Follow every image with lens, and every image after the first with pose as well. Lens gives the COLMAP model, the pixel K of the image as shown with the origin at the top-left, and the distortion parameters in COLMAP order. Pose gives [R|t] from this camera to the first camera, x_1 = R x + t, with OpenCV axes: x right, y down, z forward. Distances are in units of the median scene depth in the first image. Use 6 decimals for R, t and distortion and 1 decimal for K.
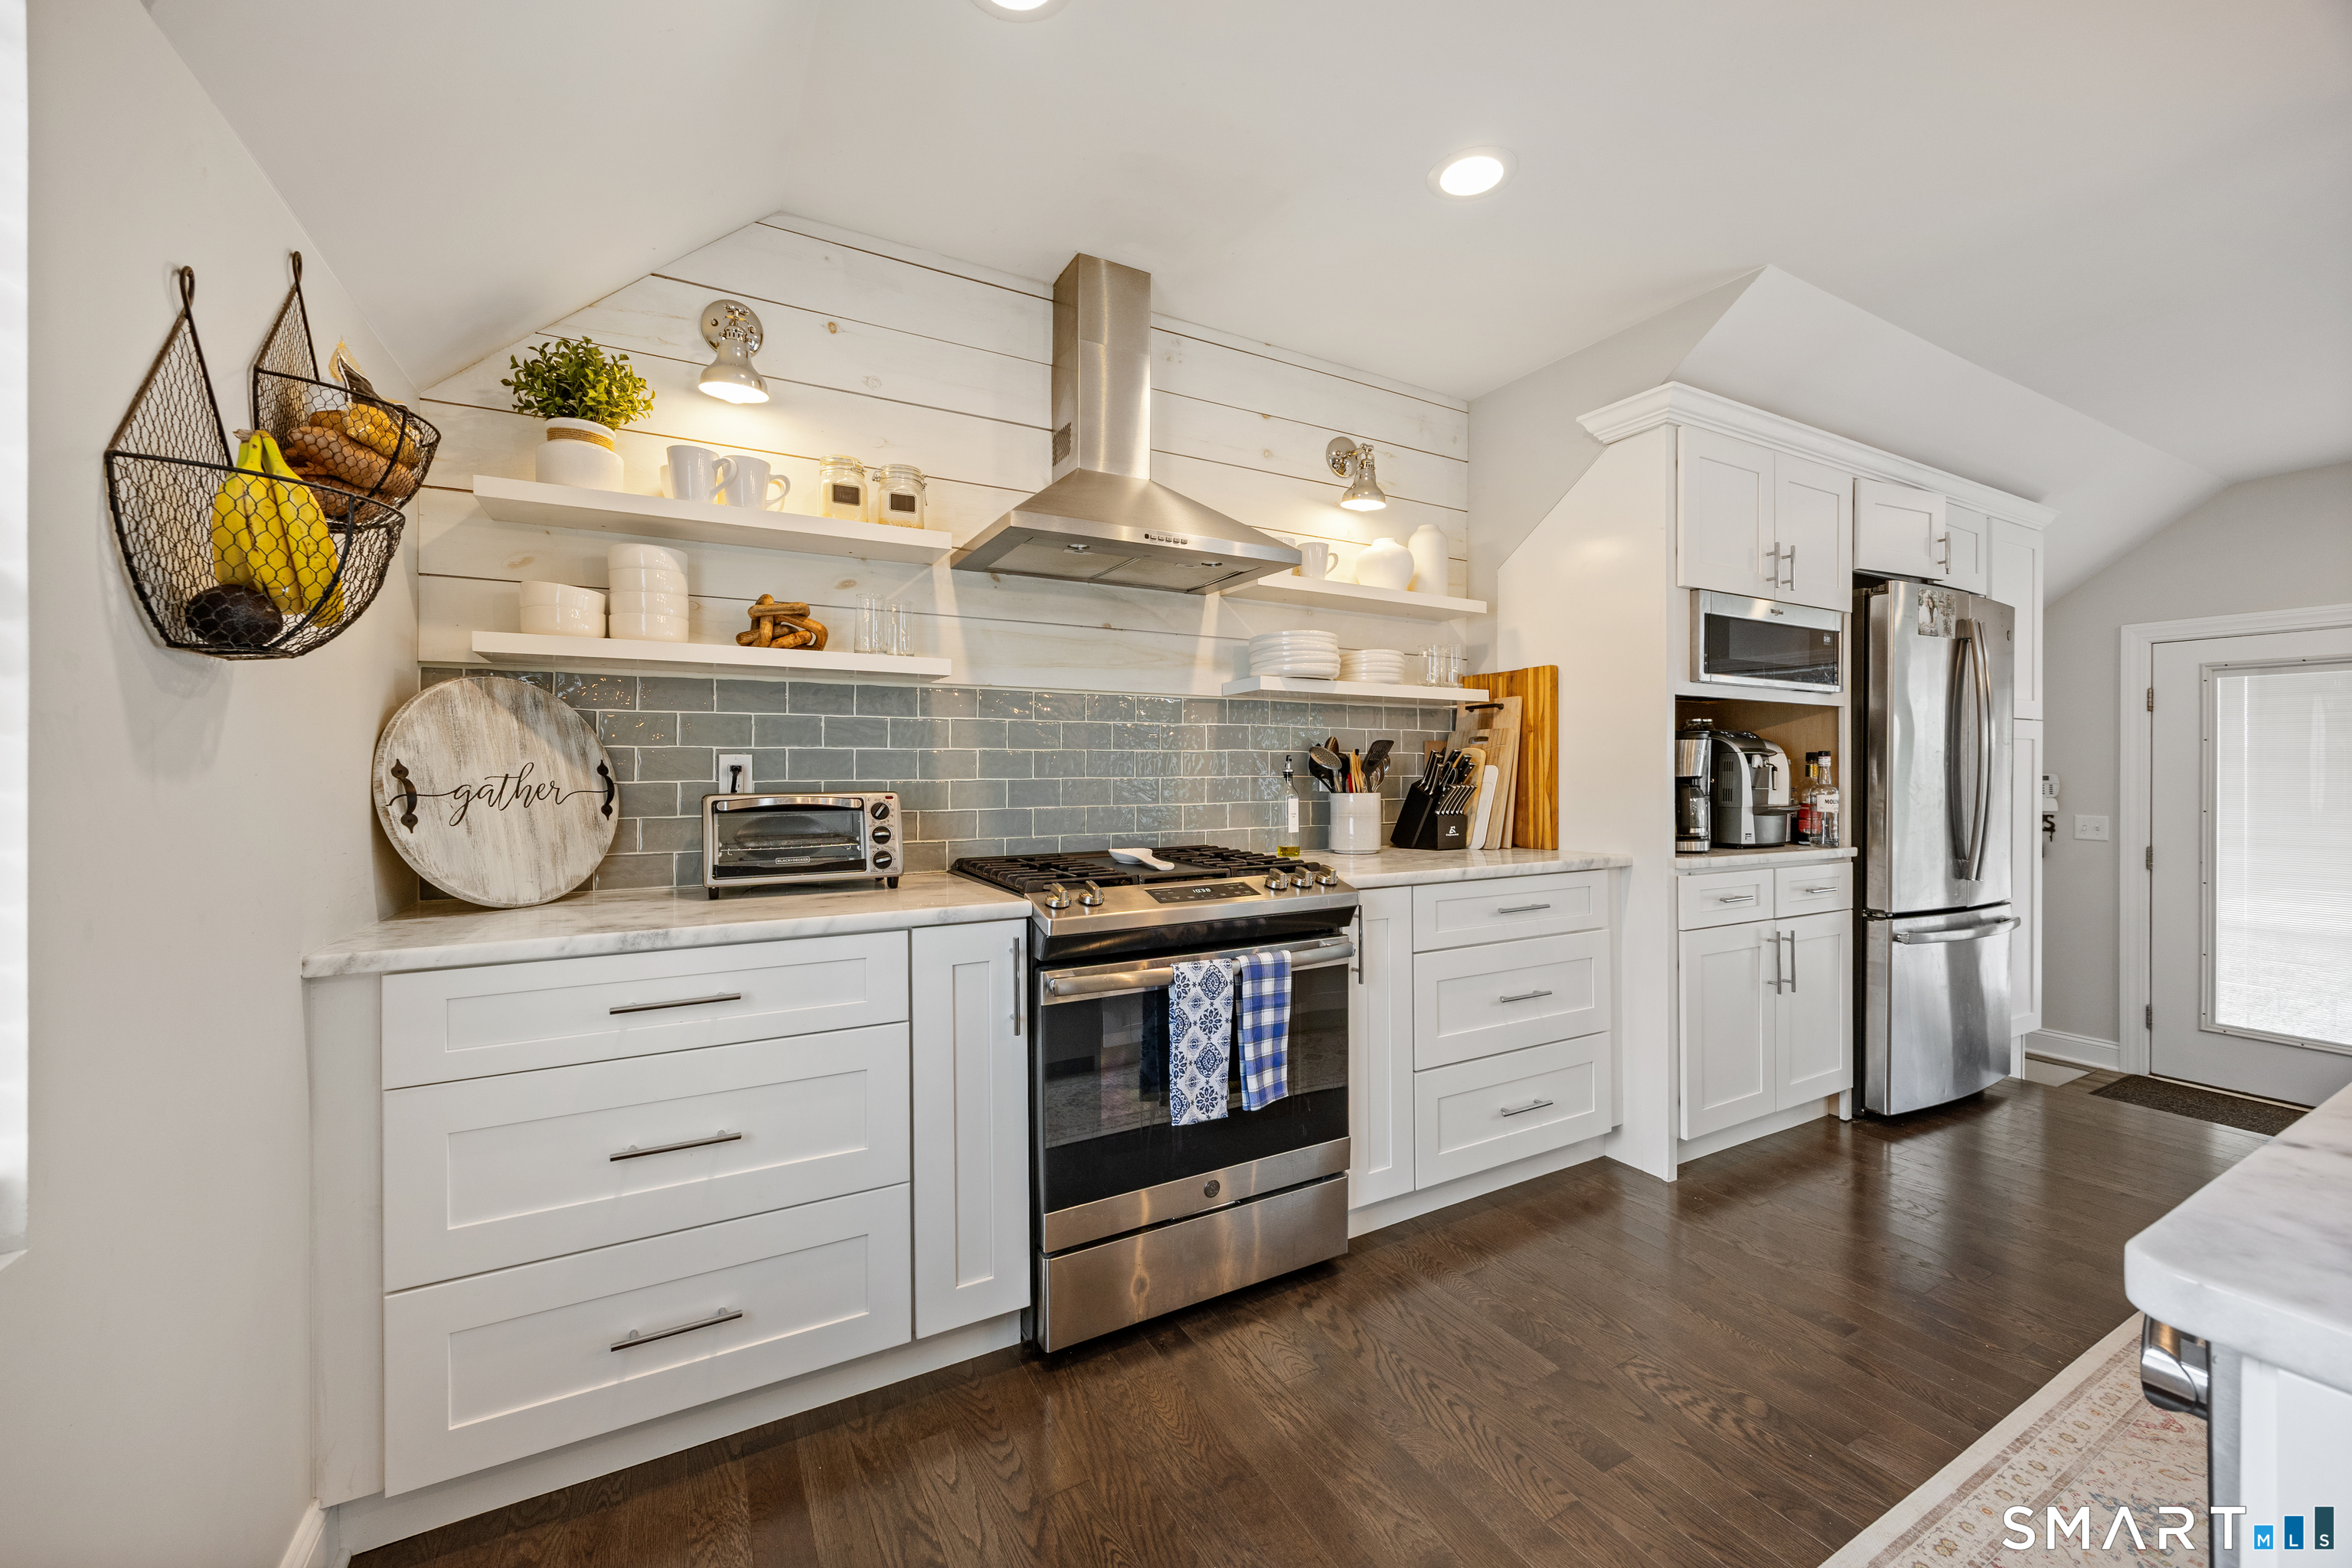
lens RADIAL K [[920.3, 0, 1176.0], [0, 920.3, 784.0], [0, 0, 1]] dist [0.007724, 0.000016]
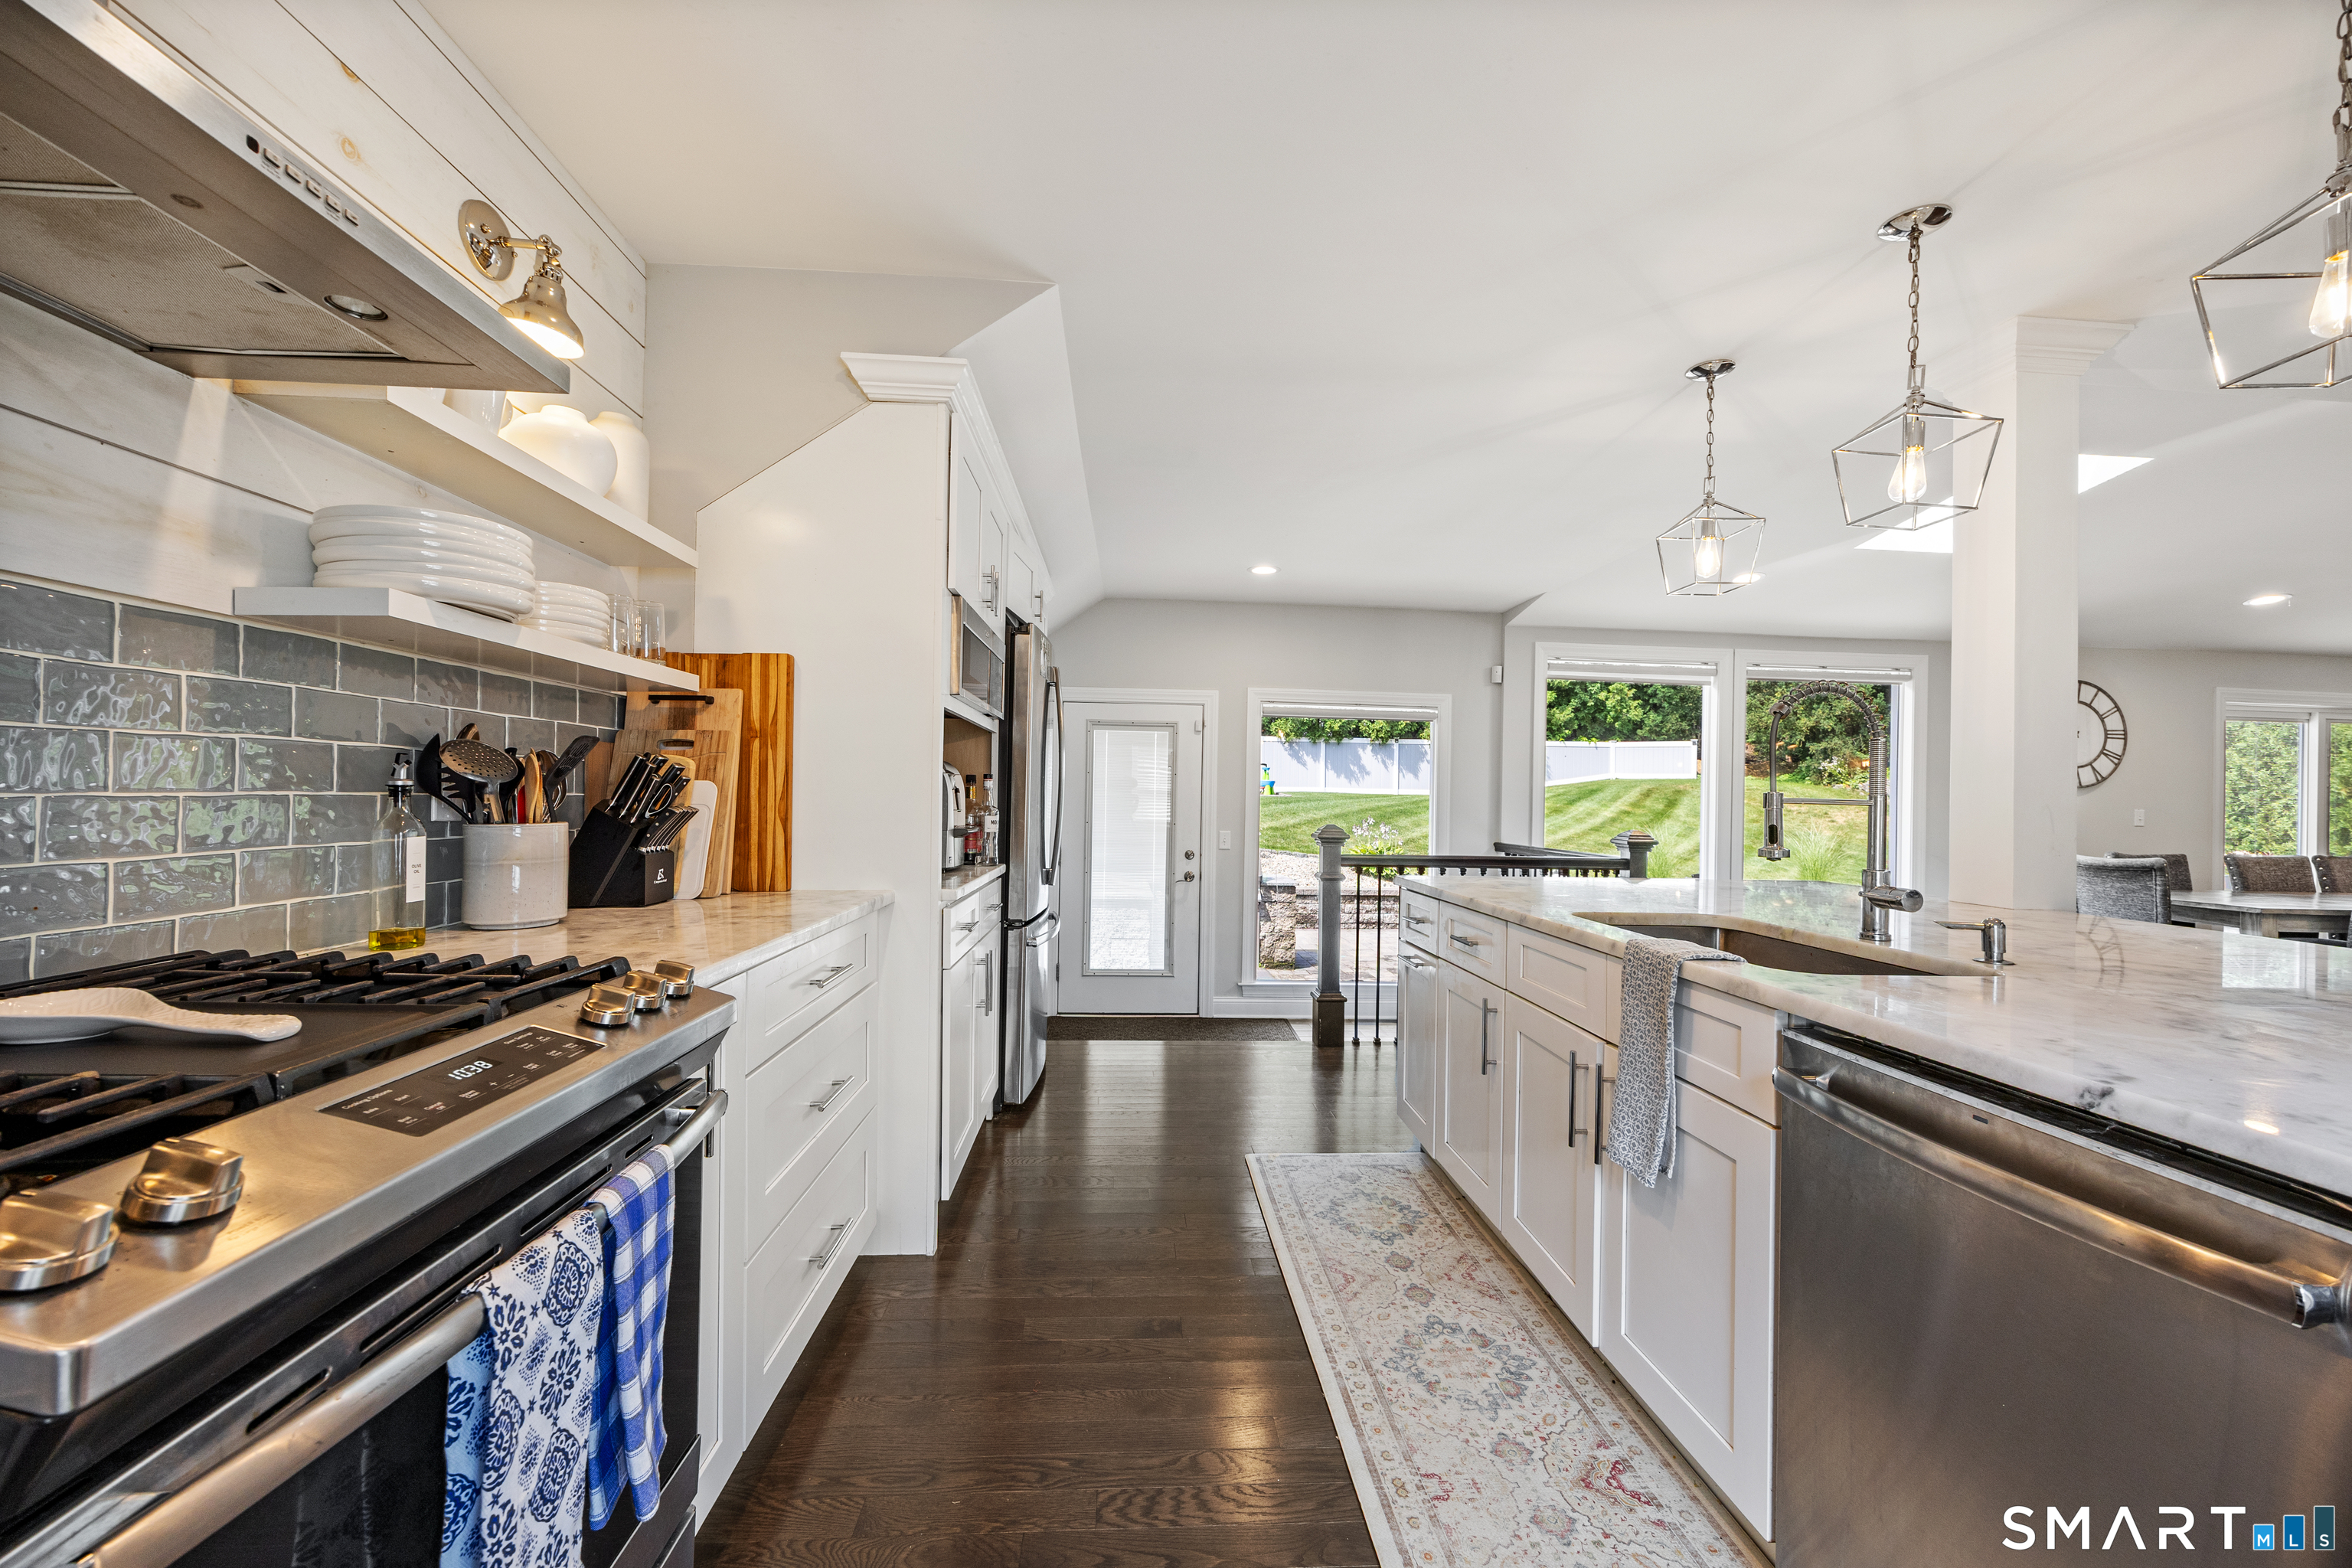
lens RADIAL K [[913.3, 0, 1180.2], [0, 913.3, 790.9], [0, 0, 1]] dist [0.001257, -0.000055]
pose [[0.435478, 0.011125, 0.900131, -0.142083], [-0.001321, 0.999930, -0.011719, -0.004353], [-0.900198, 0.003914, 0.435462, 0.364962]]
